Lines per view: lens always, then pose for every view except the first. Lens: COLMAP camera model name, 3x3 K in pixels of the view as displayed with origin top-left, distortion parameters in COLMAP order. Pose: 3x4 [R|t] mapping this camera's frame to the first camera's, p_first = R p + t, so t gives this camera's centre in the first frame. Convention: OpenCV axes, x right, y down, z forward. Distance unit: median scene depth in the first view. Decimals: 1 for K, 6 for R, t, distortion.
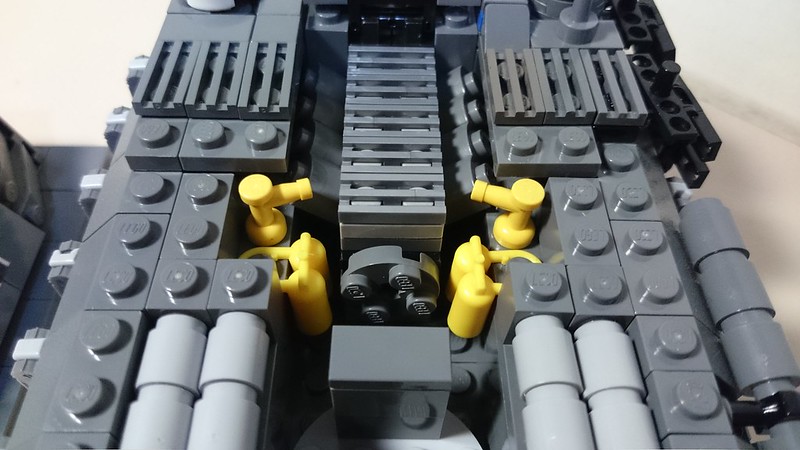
lens RADIAL K [[654.3, 0, 400.0], [0, 654.3, 225.0], [0, 0, 1]] dist [0.040888, 0.000705]
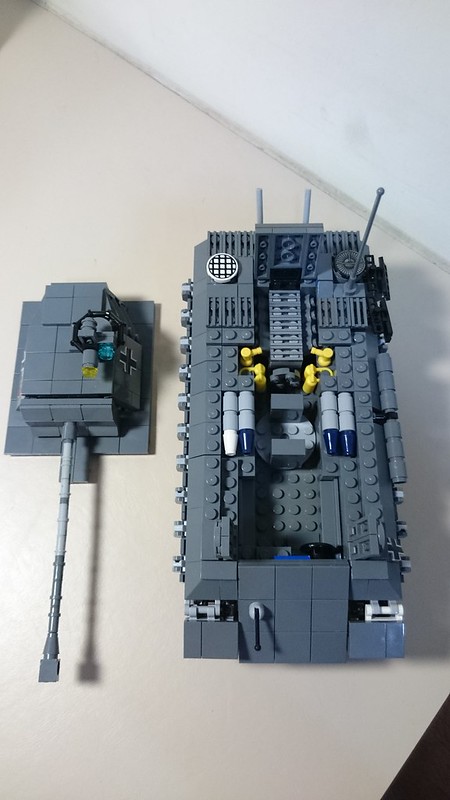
lens RADIAL K [[654.3, 0, 225.0], [0, 654.3, 400.0], [0, 0, 1]] dist [0.040888, 0.000705]
pose [[0.999075, -0.000707, -0.042999, -0.176729], [0.013130, 0.957137, 0.289339, -0.762431], [0.040951, -0.289636, 0.956260, -2.186678]]
